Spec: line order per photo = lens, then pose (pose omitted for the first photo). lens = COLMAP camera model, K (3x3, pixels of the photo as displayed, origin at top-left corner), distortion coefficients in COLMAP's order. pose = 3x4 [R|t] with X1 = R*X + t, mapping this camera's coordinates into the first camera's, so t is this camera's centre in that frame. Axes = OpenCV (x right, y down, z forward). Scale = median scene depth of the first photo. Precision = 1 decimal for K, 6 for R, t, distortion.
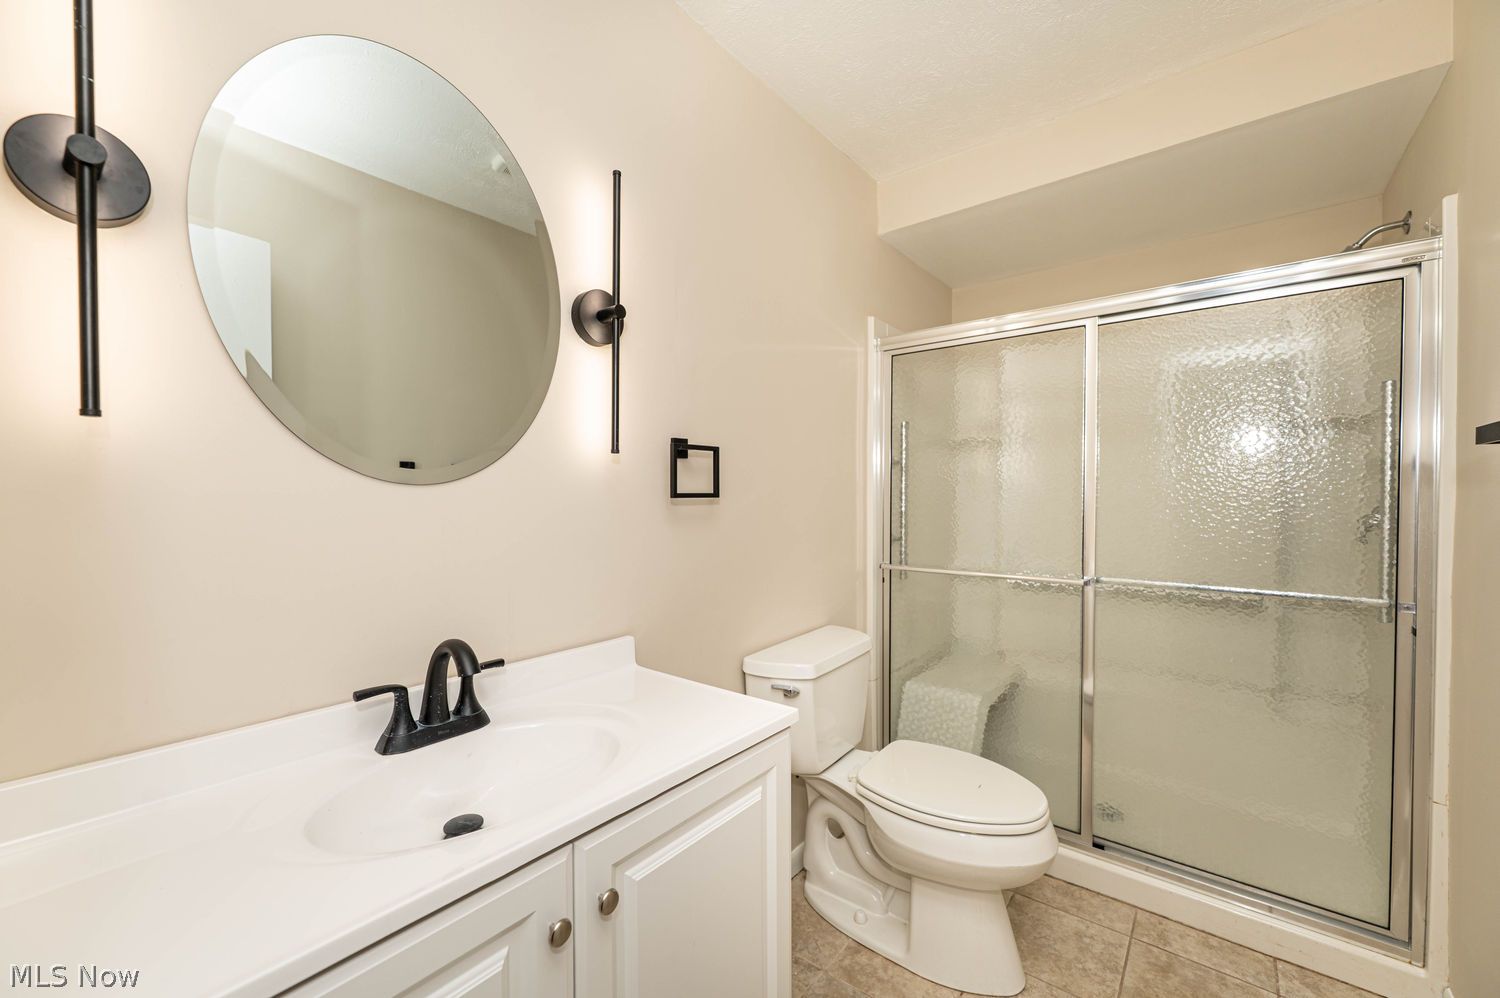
lens RADIAL K [[595.1, 0, 749.4], [0, 595.1, 499.2], [0, 0, 1]] dist [-0.004170, 0.000289]
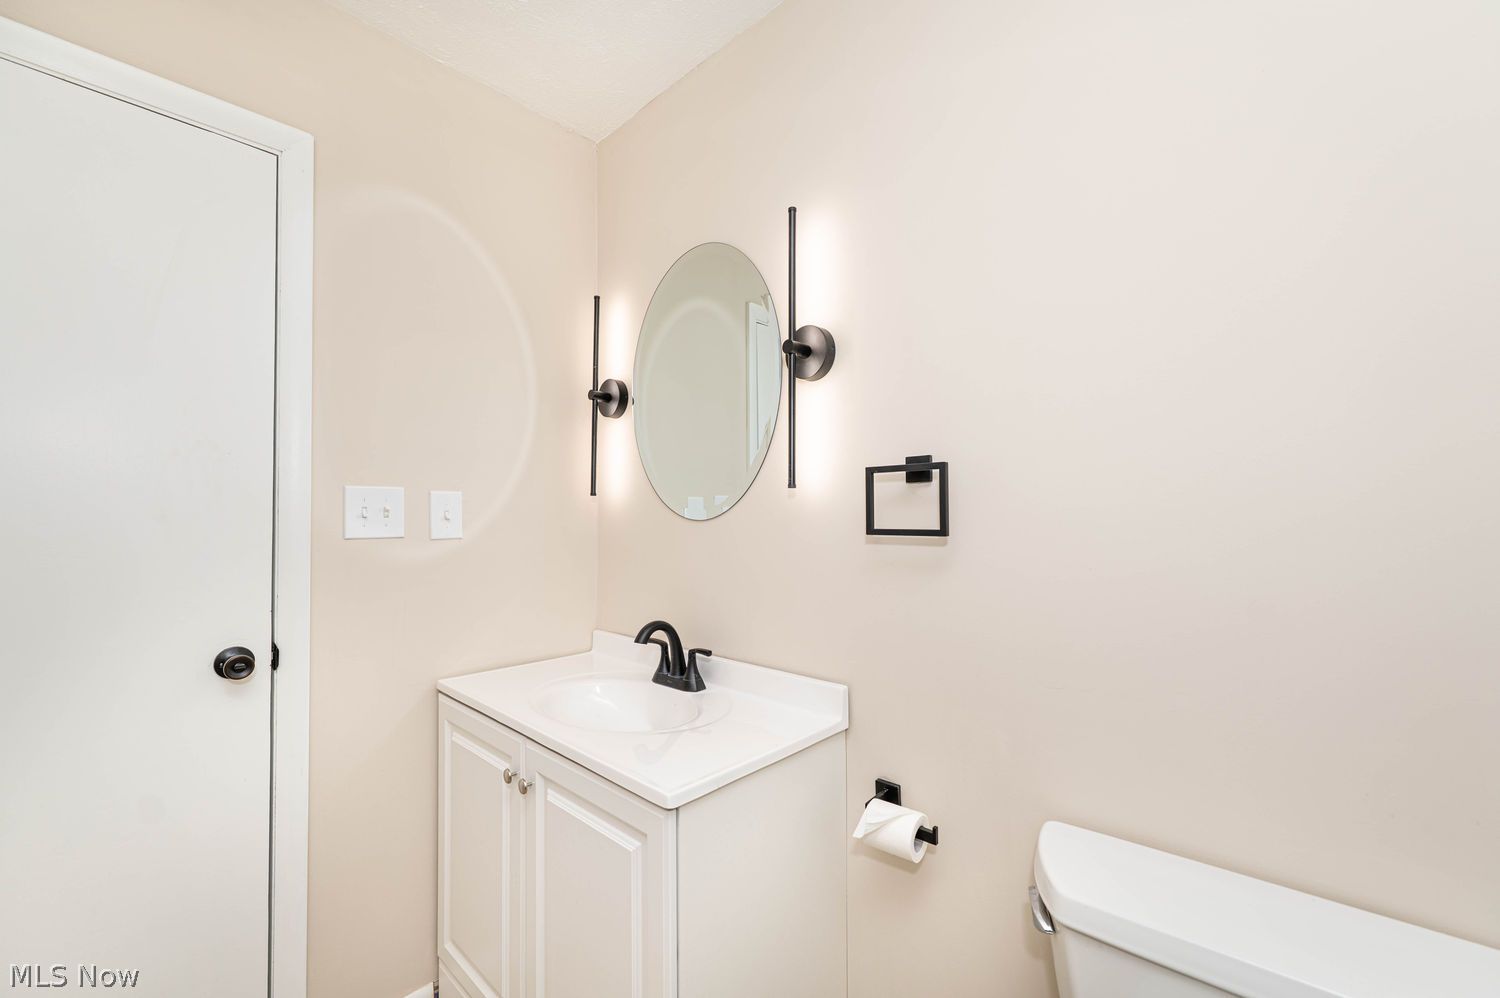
lens RADIAL K [[595.1, 0, 748.7], [0, 595.1, 502.6], [0, 0, 1]] dist [-0.004170, 0.000289]
pose [[-0.068378, -0.026101, -0.997318, 0.685437], [-0.012827, 0.999598, -0.025282, -0.023020], [0.997577, 0.011064, -0.068686, 0.883308]]
